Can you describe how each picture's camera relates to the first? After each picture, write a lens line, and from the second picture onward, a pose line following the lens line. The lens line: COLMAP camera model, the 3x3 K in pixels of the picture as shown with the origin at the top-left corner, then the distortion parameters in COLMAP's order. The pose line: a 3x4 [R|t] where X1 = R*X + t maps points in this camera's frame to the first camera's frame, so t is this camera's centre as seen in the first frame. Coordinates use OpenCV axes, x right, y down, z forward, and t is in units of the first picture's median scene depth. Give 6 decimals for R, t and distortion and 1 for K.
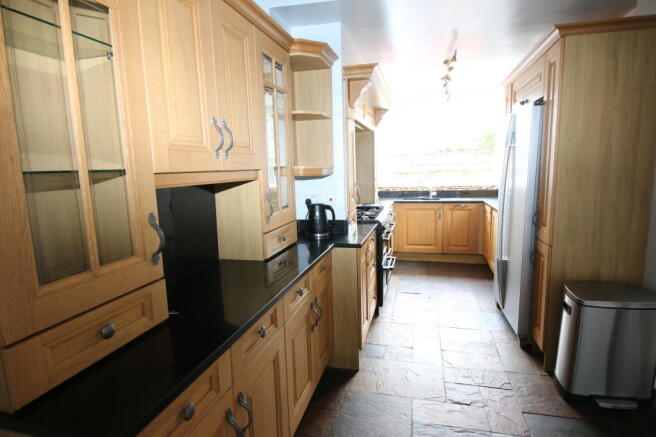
lens RADIAL K [[366.8, 0, 328.0], [0, 366.8, 218.5], [0, 0, 1]] dist [0.001231, -0.000570]
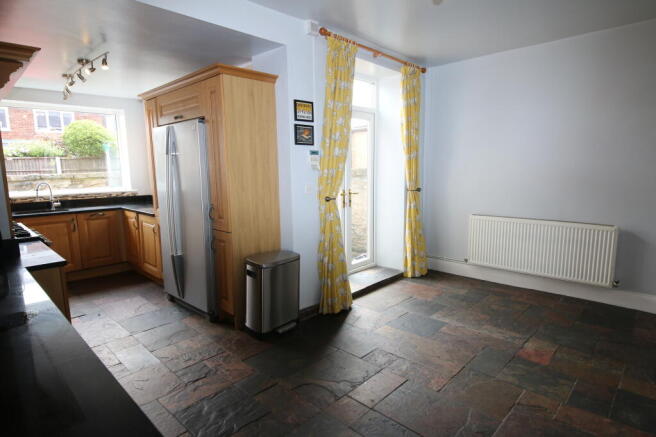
lens RADIAL K [[366.8, 0, 328.0], [0, 366.8, 218.5], [0, 0, 1]] dist [0.001231, -0.000570]
pose [[0.492252, -0.100403, 0.864643, -0.214083], [0.120794, 0.991594, 0.046376, 0.004034], [-0.862031, 0.081615, 0.500242, 0.028063]]
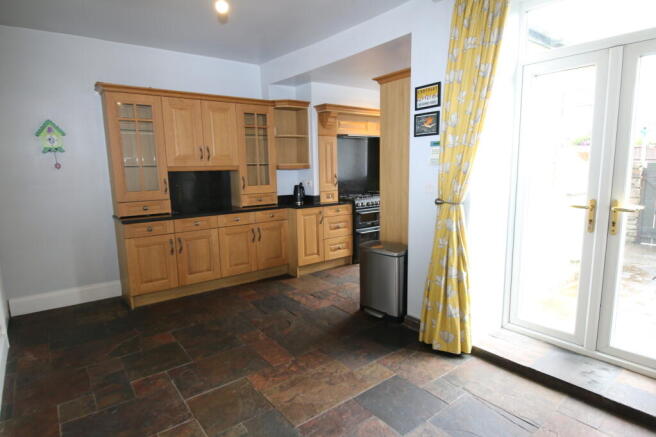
lens RADIAL K [[366.8, 0, 328.0], [0, 366.8, 218.5], [0, 0, 1]] dist [0.001231, -0.000570]
pose [[0.788027, 0.100442, -0.607391, 0.886265], [-0.091628, 0.994748, 0.045620, 0.019652], [0.608783, 0.019704, 0.793092, -0.235473]]
